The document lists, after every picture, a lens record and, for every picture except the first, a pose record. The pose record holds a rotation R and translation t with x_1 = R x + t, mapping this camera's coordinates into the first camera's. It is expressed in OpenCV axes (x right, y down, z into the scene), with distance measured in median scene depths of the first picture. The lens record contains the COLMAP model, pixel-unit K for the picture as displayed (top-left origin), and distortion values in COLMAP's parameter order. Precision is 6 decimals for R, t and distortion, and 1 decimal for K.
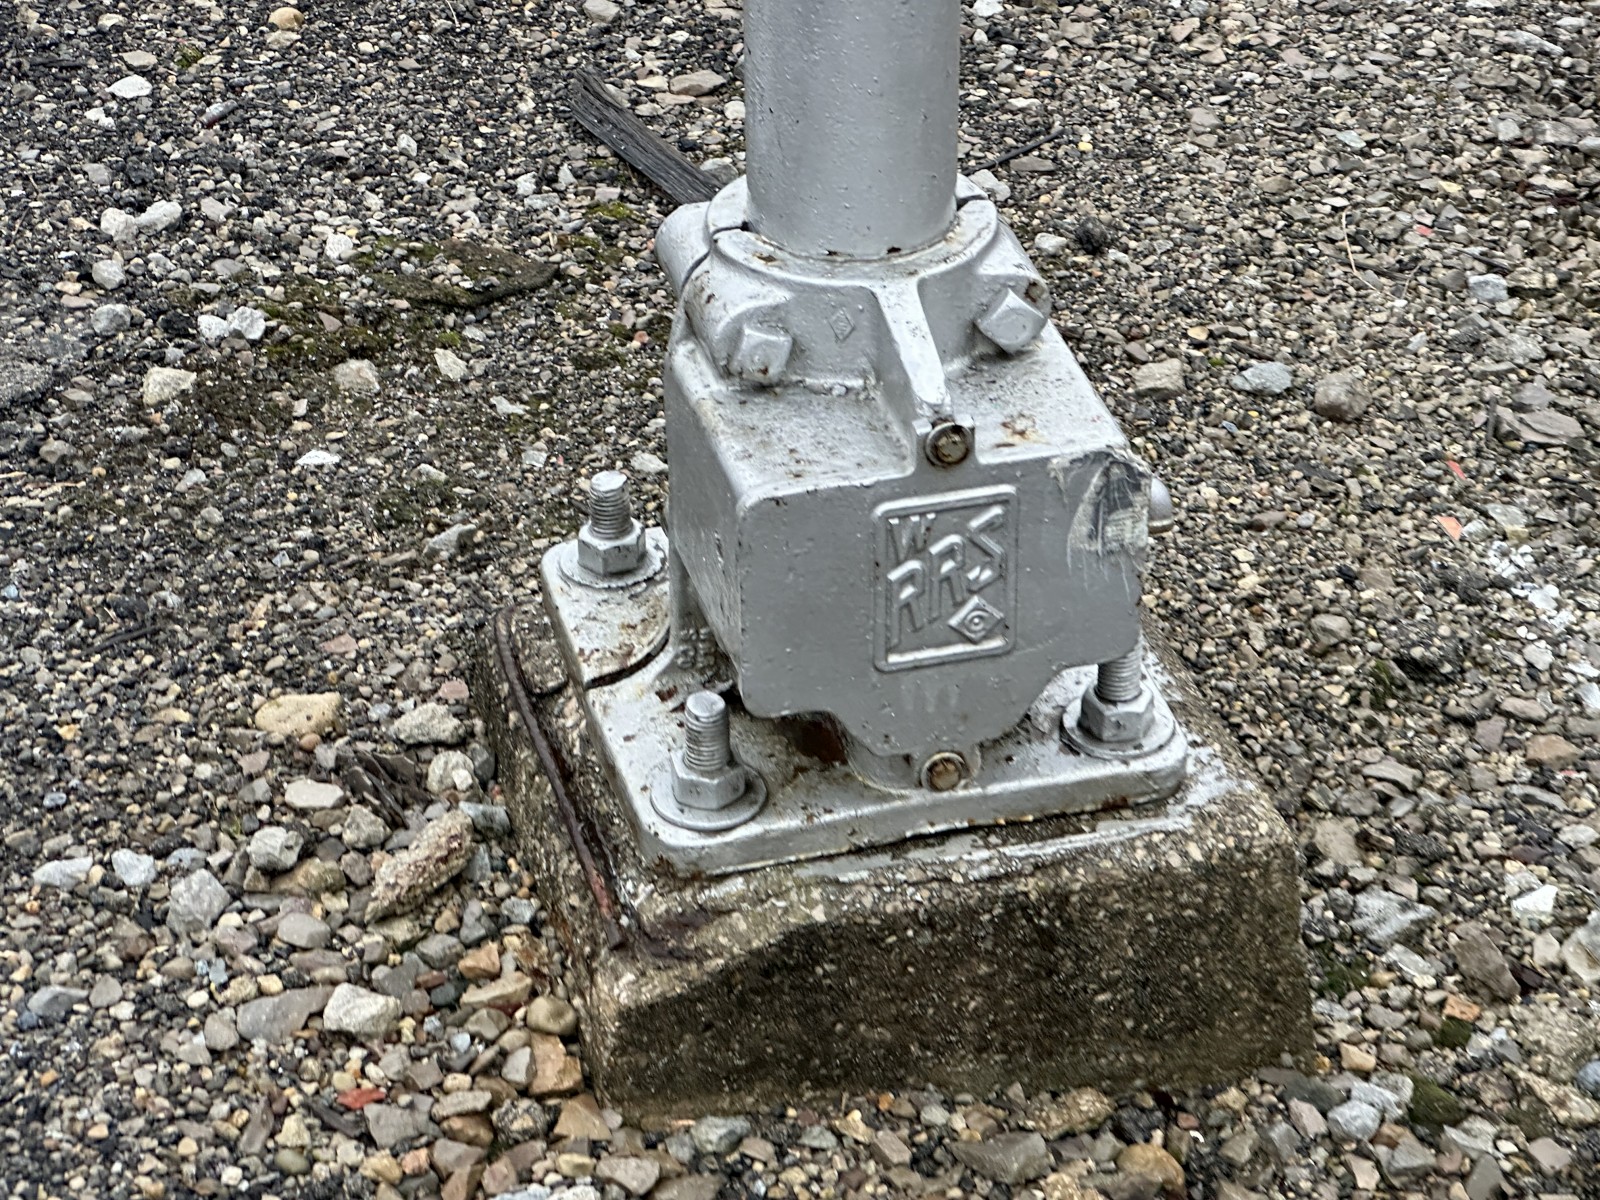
lens RADIAL K [[3842.6, 0, 798.9], [0, 3842.6, 602.2], [0, 0, 1]] dist [0.080683, 0.000000]
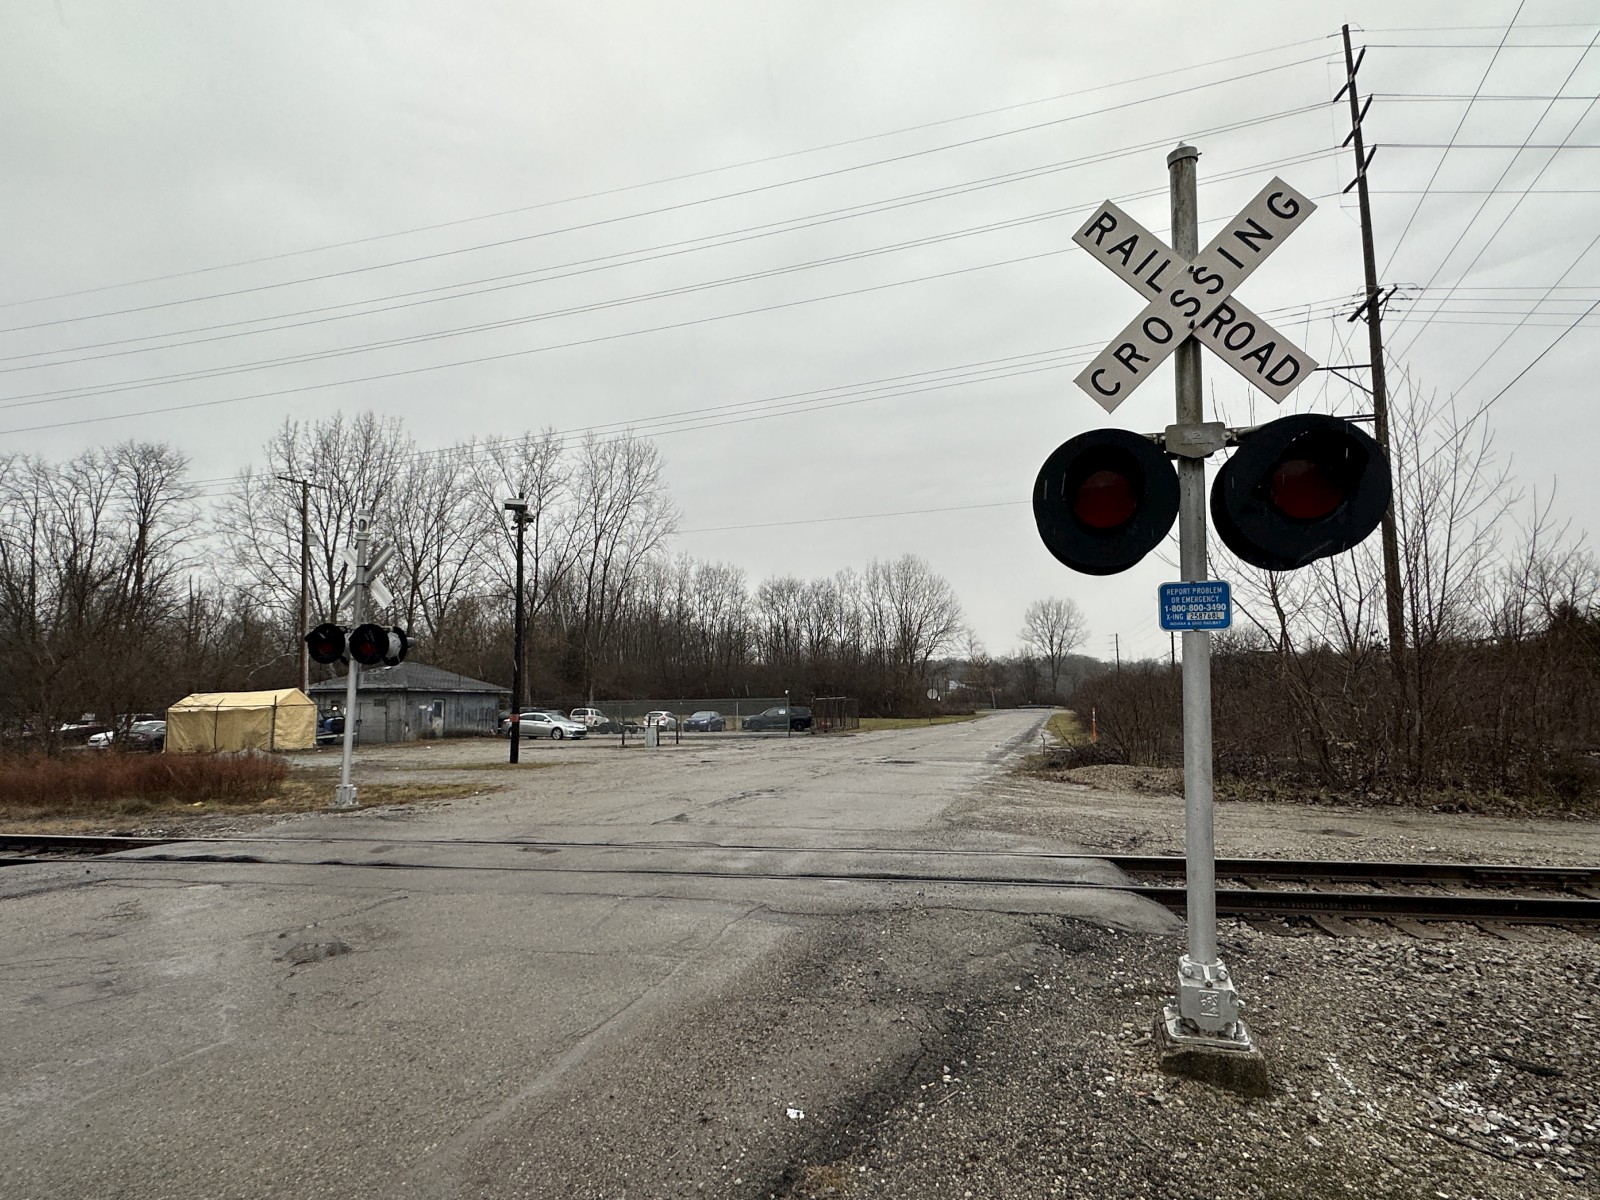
lens RADIAL K [[896.1, 0, 793.8], [0, 896.1, 605.5], [0, 0, 1]] dist [-0.003475, 0.001284]
pose [[0.844789, -0.025829, -0.534475, 0.303867], [-0.288589, 0.819128, -0.495728, 0.457338], [0.450608, 0.573029, 0.684536, -1.072926]]
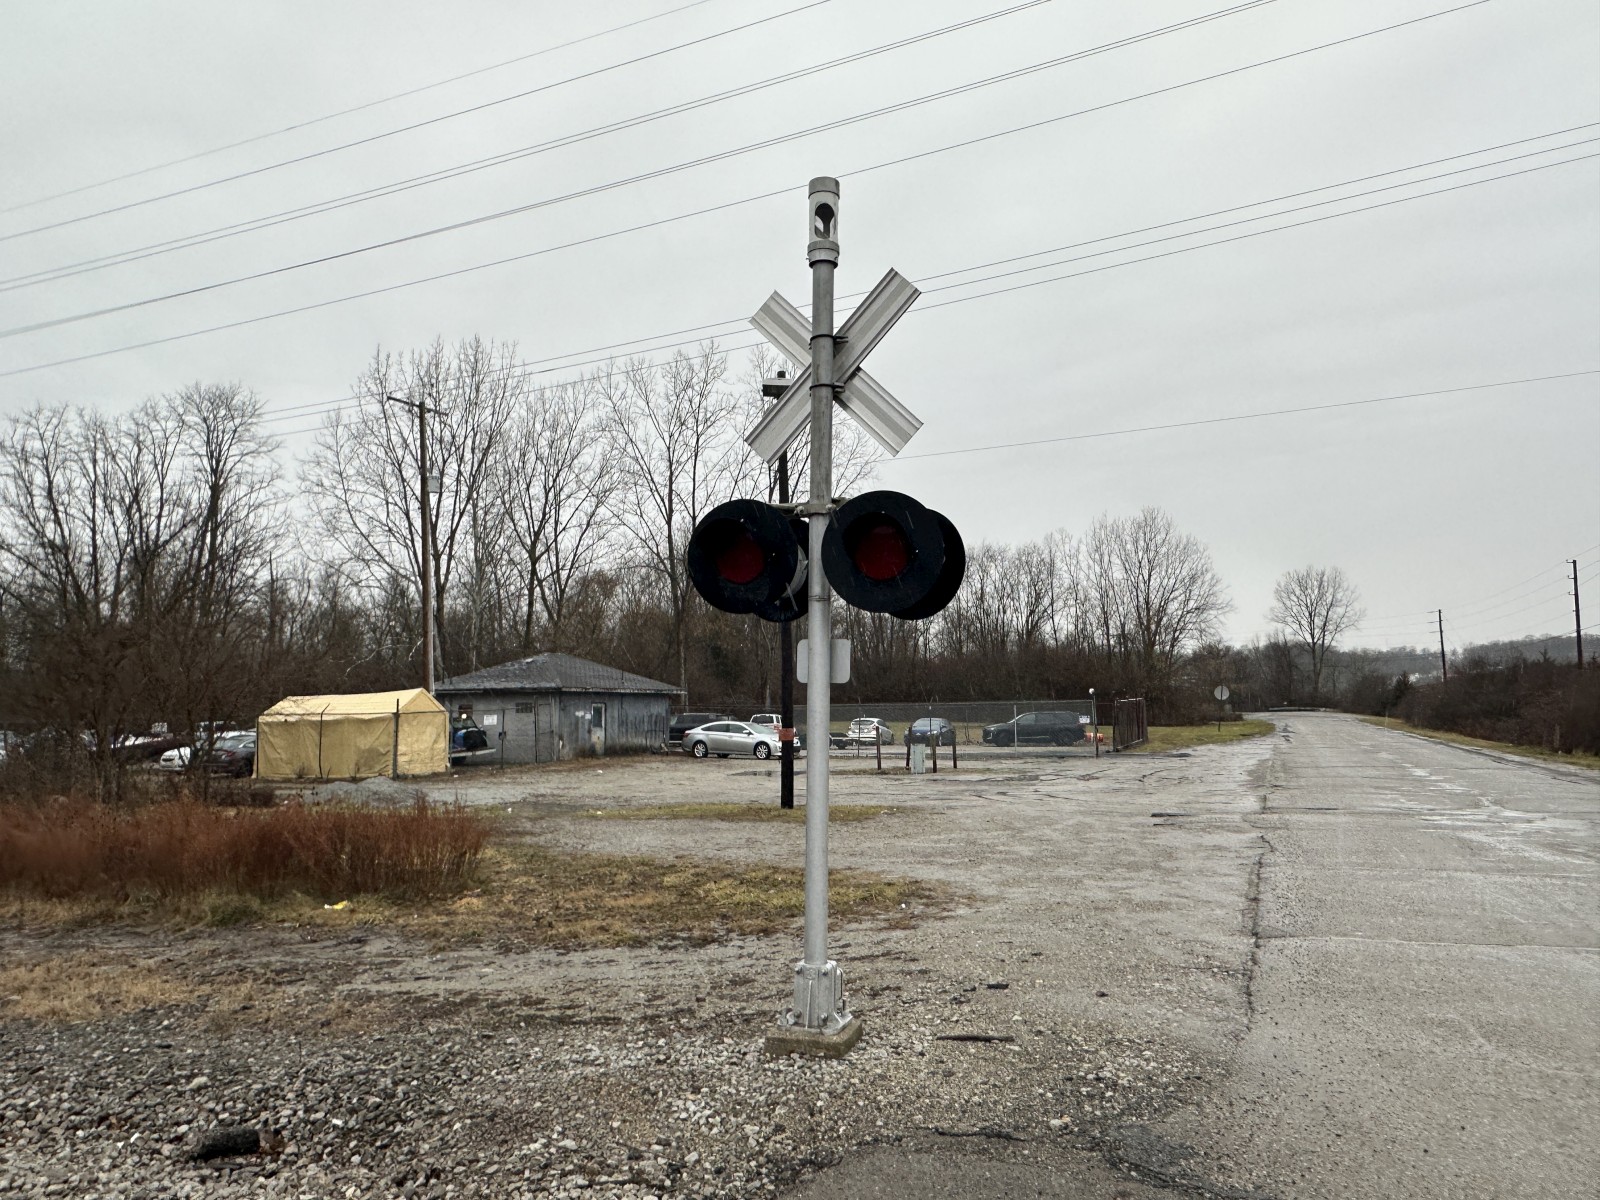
lens RADIAL K [[1051.0, 0, 781.8], [0, 1051.0, 618.6], [0, 0, 1]] dist [-0.003135, 0.002507]
pose [[0.765972, -0.022896, -0.642466, -3.640761], [-0.337375, 0.836375, -0.432037, -0.192213], [0.547235, 0.547680, 0.632915, 0.248018]]
